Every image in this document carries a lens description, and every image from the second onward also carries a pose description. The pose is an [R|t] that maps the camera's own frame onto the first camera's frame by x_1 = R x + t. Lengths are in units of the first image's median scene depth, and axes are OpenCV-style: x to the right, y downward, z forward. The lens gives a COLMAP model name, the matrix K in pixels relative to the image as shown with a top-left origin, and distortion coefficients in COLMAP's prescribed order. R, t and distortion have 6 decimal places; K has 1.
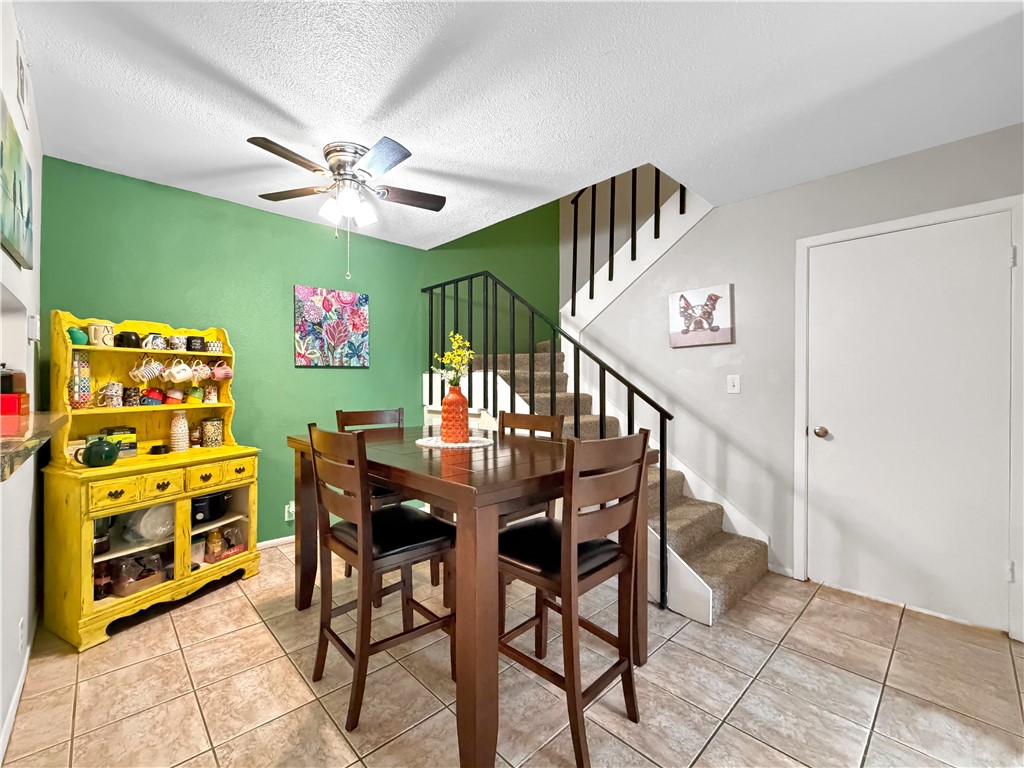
lens RADIAL K [[422.5, 0, 473.2], [0, 422.5, 384.9], [0, 0, 1]] dist [0.004964, -0.000385]
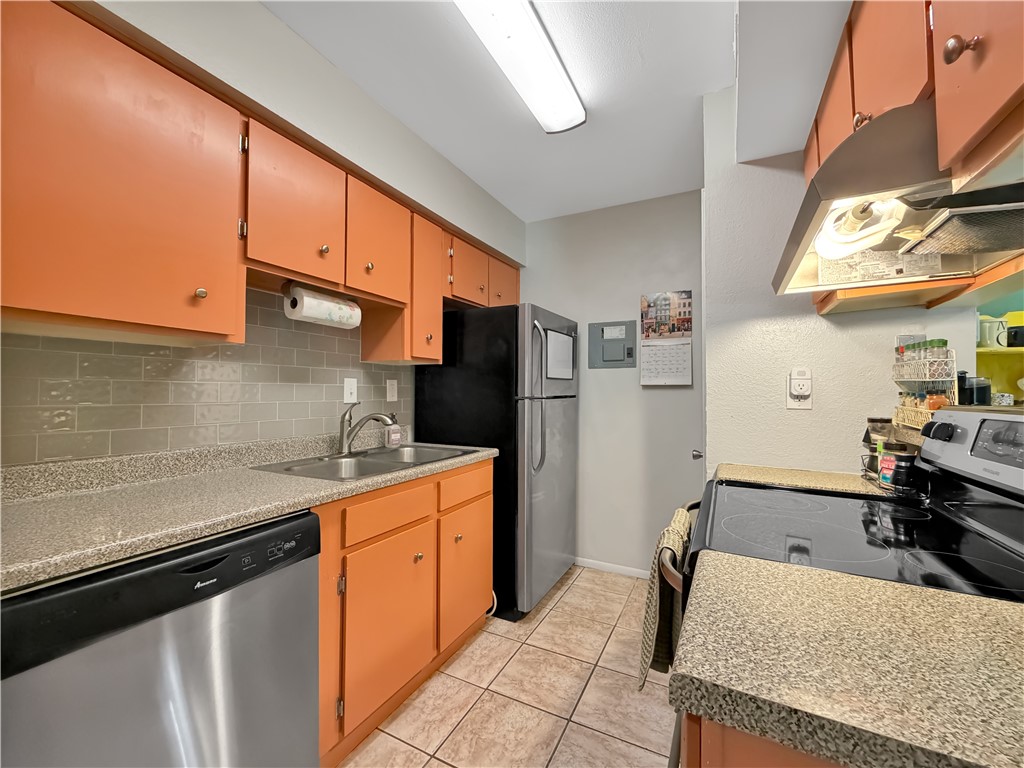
lens RADIAL K [[419.7, 0, 511.5], [0, 419.7, 386.0], [0, 0, 1]] dist [0.003010, -0.000404]
pose [[0.376586, -0.016259, -0.926239, -0.395530], [-0.005097, 0.999794, -0.019622, 0.000165], [0.926368, 0.012111, 0.376426, -0.103340]]
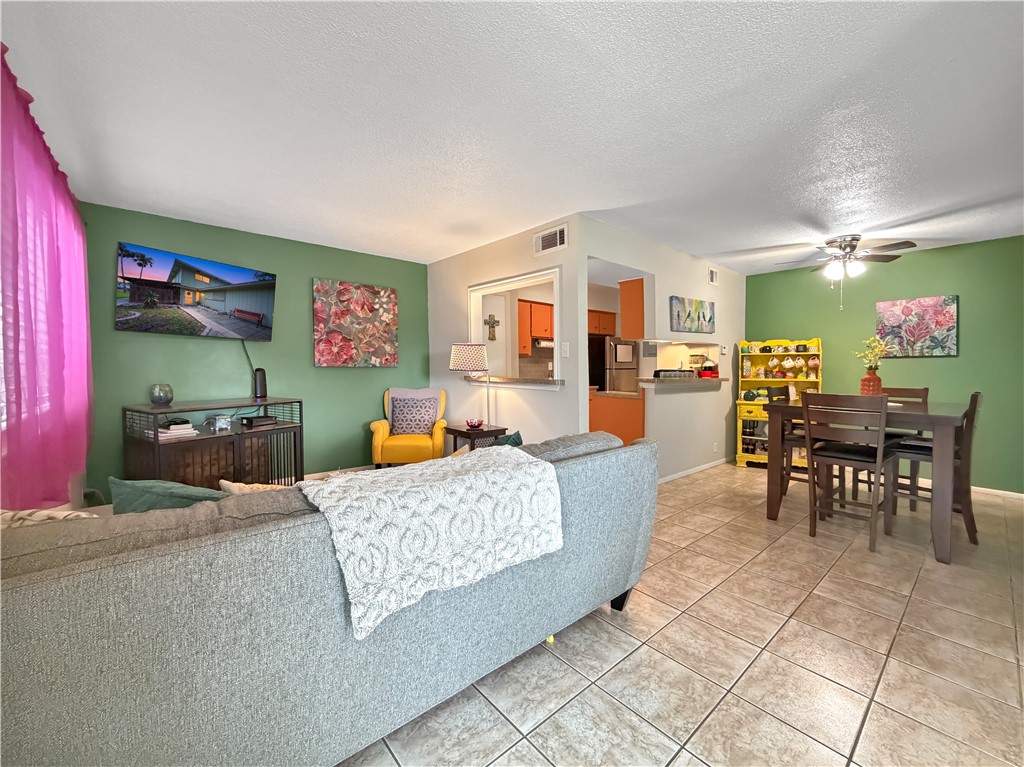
lens RADIAL K [[419.7, 0, 504.4], [0, 419.7, 369.5], [0, 0, 1]] dist [0.003010, -0.000404]
pose [[-0.013131, 0.003383, -0.999908, 1.247316], [-0.011462, 0.999928, 0.003534, 0.008409], [0.999848, 0.011507, -0.013091, -0.325001]]
